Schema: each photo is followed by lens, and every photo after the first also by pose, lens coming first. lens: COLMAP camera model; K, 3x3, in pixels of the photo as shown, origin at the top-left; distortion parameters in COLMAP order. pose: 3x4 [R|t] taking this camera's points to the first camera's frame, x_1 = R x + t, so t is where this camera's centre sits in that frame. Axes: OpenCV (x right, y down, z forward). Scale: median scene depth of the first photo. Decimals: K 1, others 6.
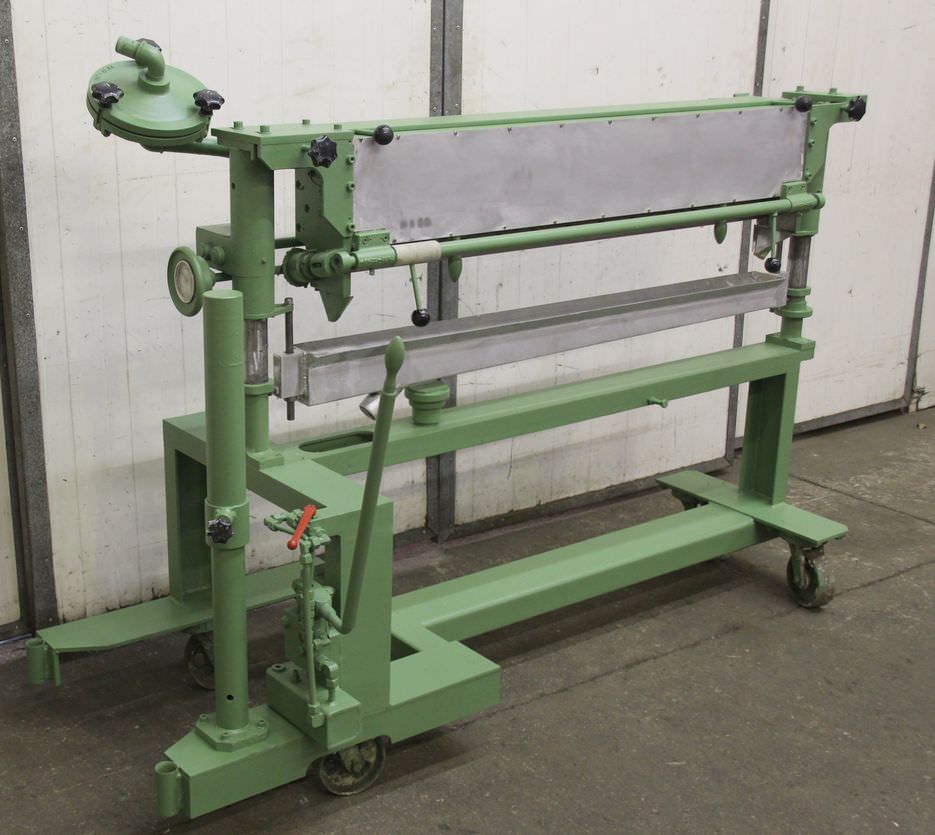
lens RADIAL K [[1384.4, 0, 351.2], [0, 1384.4, 412.8], [0, 0, 1]] dist [0.006588, 0.080591]
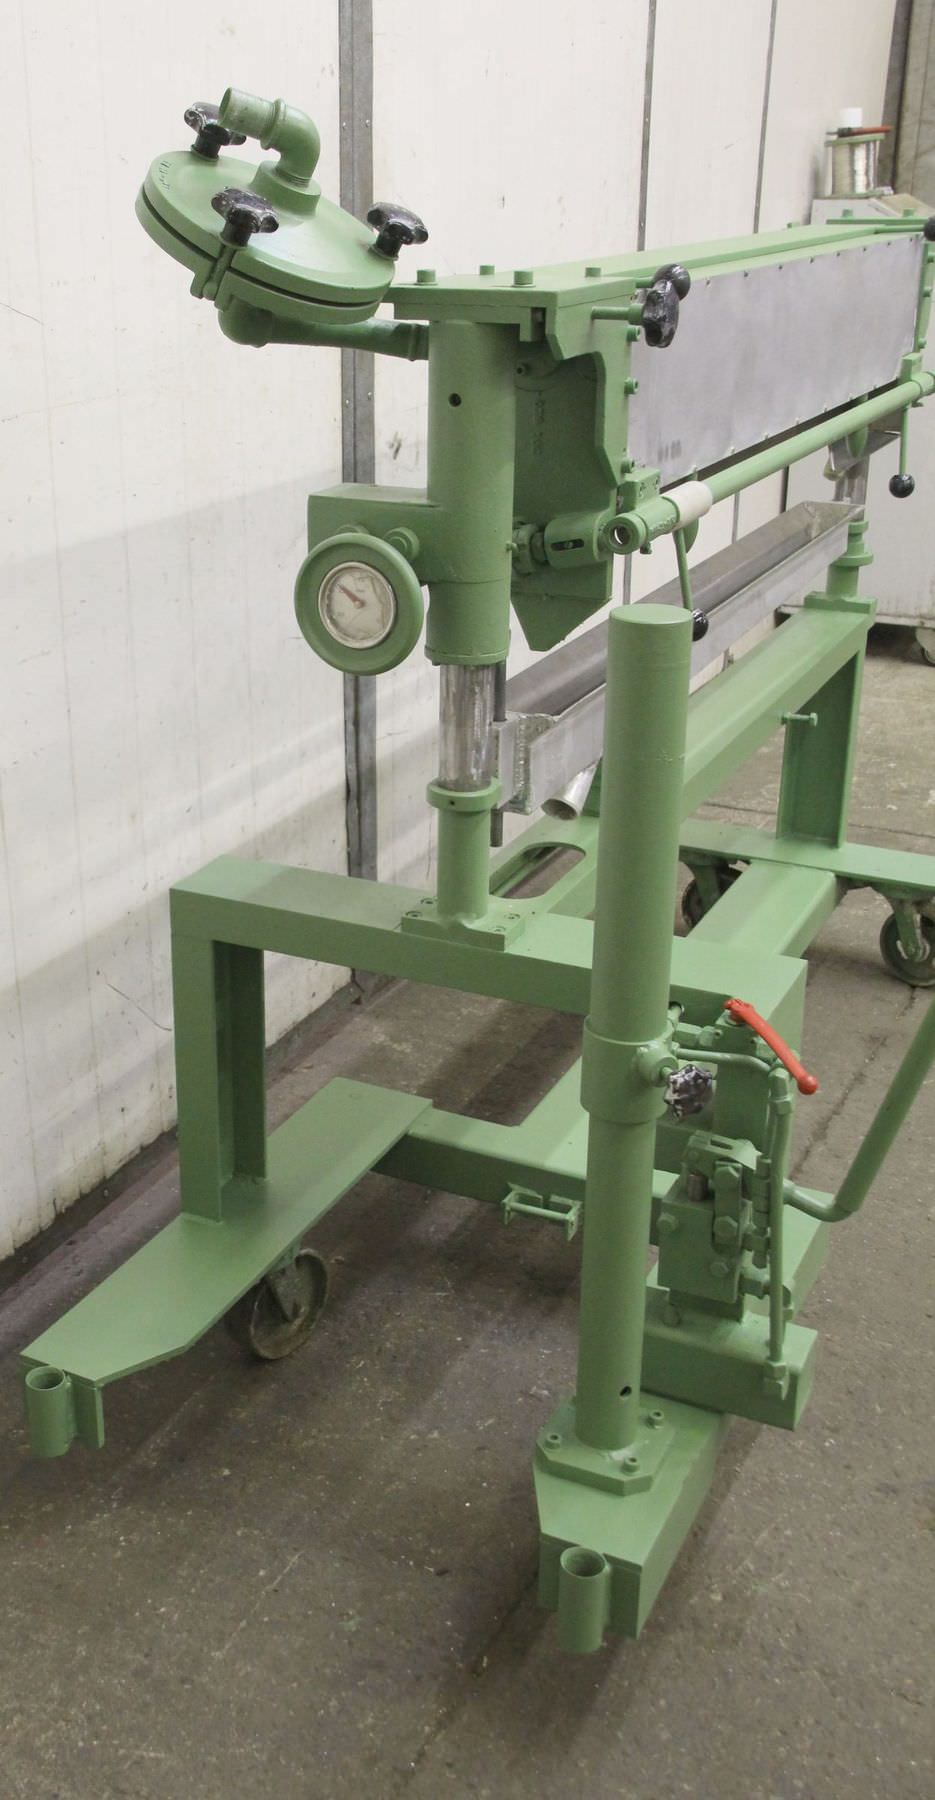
lens RADIAL K [[1864.5, 0, 310.7], [0, 1864.5, 890.9], [0, 0, 1]] dist [-0.021743, -0.012694]
pose [[0.892688, -0.180301, 0.413037, -0.332810], [0.148300, 0.982965, 0.108571, -0.054248], [-0.425576, -0.035667, 0.904219, 0.315019]]
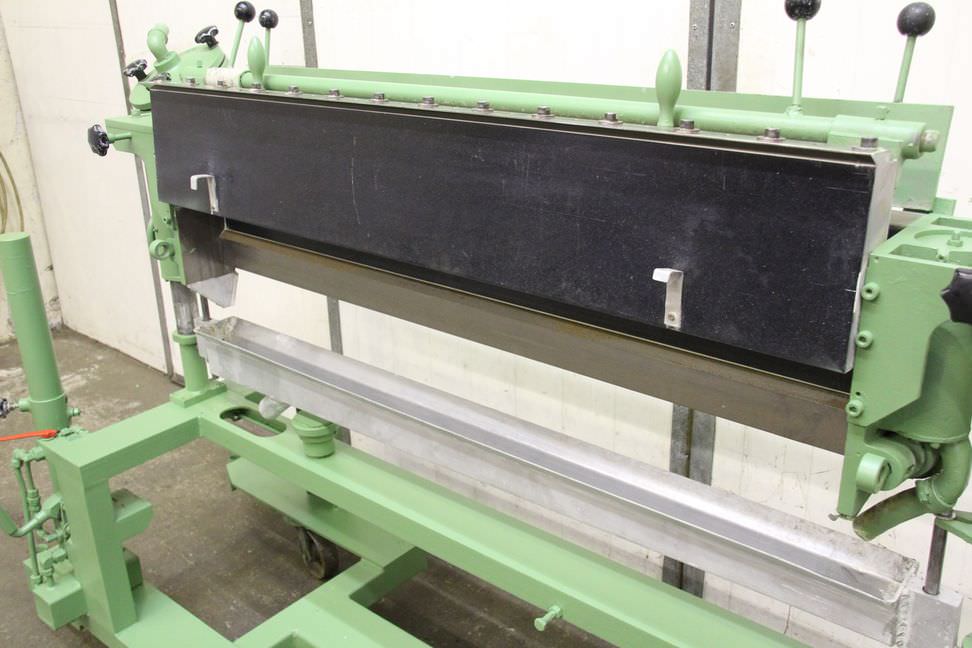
lens RADIAL K [[894.4, 0, 486.0], [0, 894.4, 324.0], [0, 0, 1]] dist [-0.009653, 0.007687]
pose [[0.259734, 0.339682, -0.903966, 0.533098], [-0.262631, 0.925656, 0.272371, -0.236683], [0.929281, 0.166665, 0.329635, 0.787692]]
